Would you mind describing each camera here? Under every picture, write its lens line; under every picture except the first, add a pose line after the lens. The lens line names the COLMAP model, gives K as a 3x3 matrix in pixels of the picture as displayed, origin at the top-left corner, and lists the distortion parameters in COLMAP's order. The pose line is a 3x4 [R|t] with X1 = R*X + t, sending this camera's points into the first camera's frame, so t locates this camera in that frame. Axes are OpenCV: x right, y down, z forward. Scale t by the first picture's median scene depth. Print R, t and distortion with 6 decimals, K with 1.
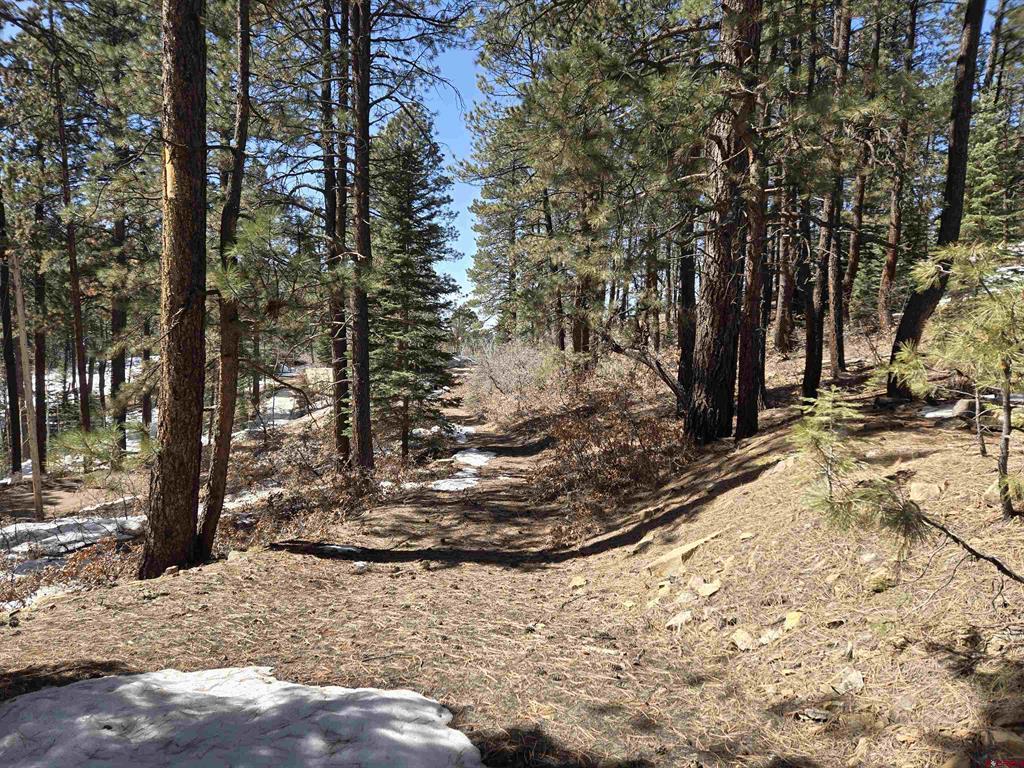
lens RADIAL K [[686.2, 0, 511.8], [0, 686.2, 384.2], [0, 0, 1]] dist [0.000242, 0.000005]
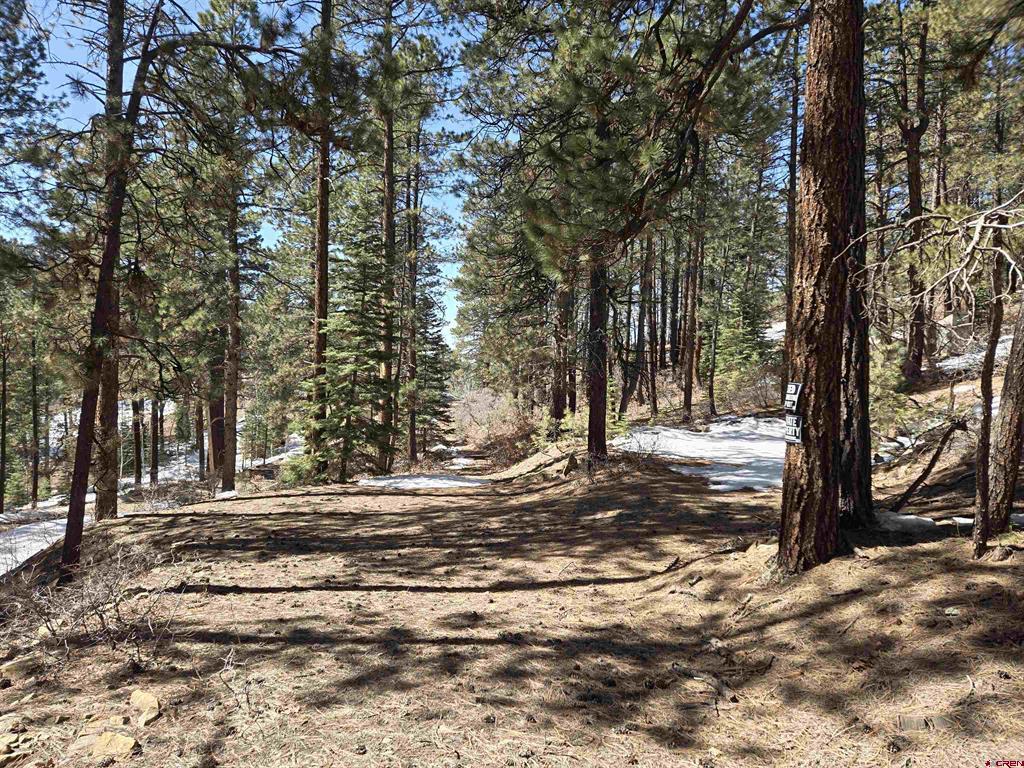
lens RADIAL K [[686.2, 0, 512.3], [0, 686.2, 383.9], [0, 0, 1]] dist [0.000242, 0.000005]
pose [[0.999435, -0.010934, 0.031769, 0.020529], [0.012293, 0.999004, -0.042898, -0.018011], [-0.031268, 0.043264, 0.998574, -0.768565]]
